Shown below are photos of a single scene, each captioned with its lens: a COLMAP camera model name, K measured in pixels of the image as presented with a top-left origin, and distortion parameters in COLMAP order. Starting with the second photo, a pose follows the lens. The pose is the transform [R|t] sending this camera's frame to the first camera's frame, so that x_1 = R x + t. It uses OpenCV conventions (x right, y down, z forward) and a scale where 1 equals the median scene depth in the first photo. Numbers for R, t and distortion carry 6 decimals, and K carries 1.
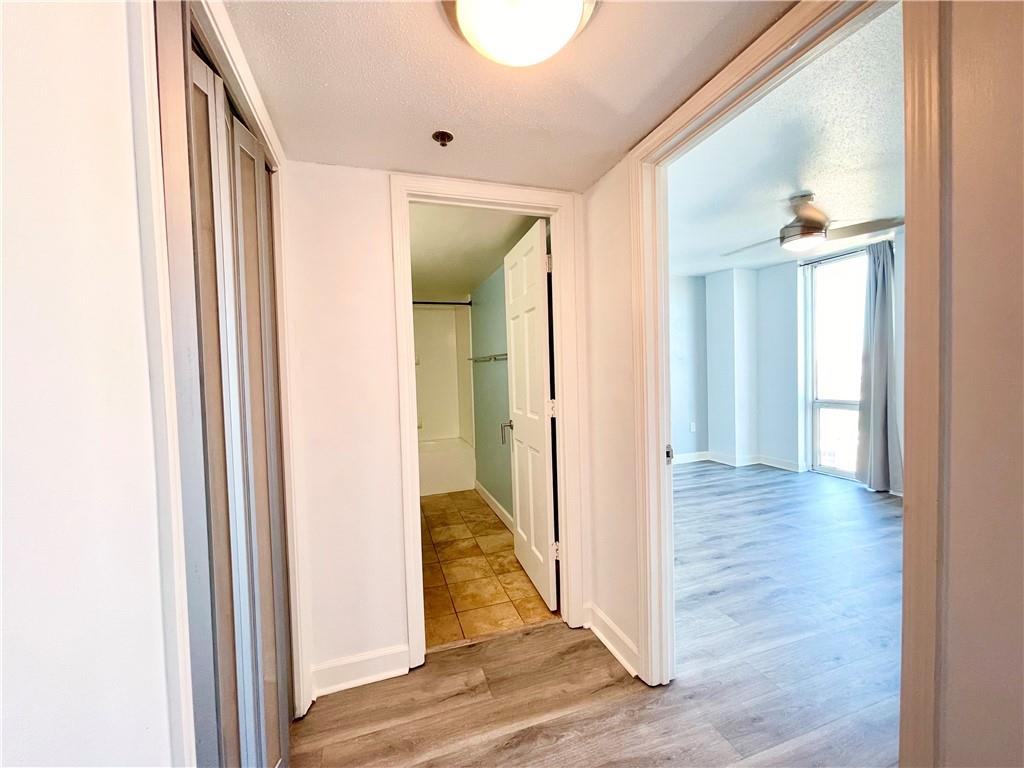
lens RADIAL K [[409.6, 0, 511.3], [0, 409.6, 383.8], [0, 0, 1]] dist [0.004347, -0.000233]
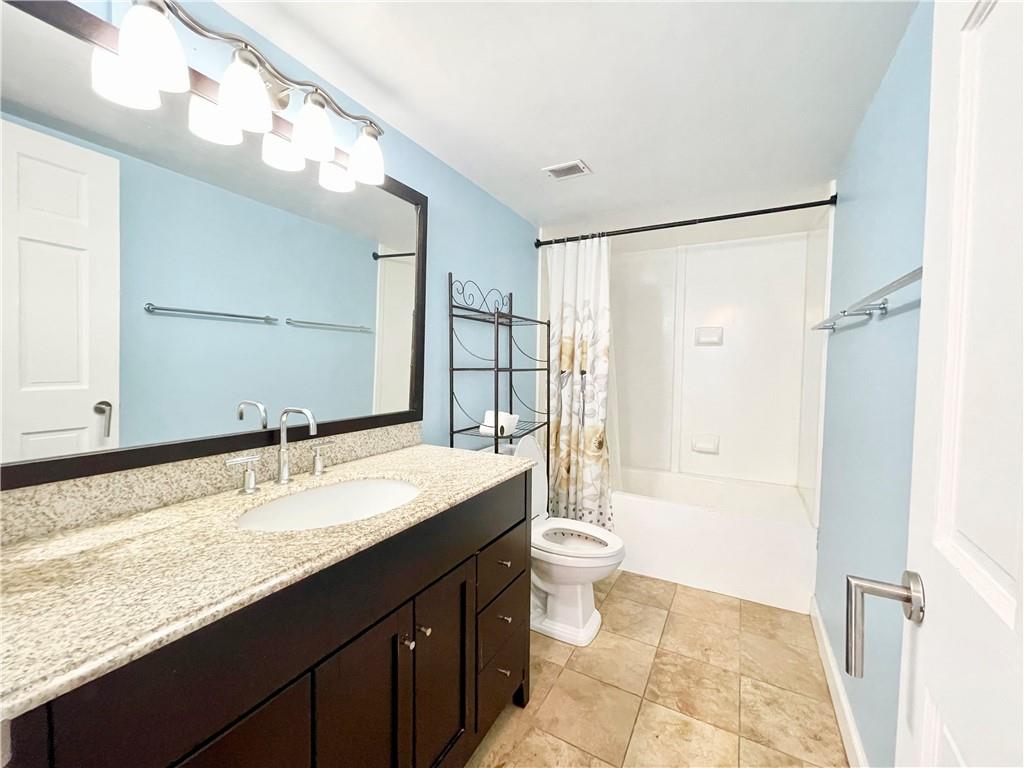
lens RADIAL K [[409.6, 0, 510.2], [0, 409.6, 385.6], [0, 0, 1]] dist [0.004347, -0.000233]
pose [[0.671928, 0.076631, -0.736641, 0.006606], [-0.054140, 0.997054, 0.054338, -0.006242], [0.738635, 0.003371, 0.674098, 0.560842]]
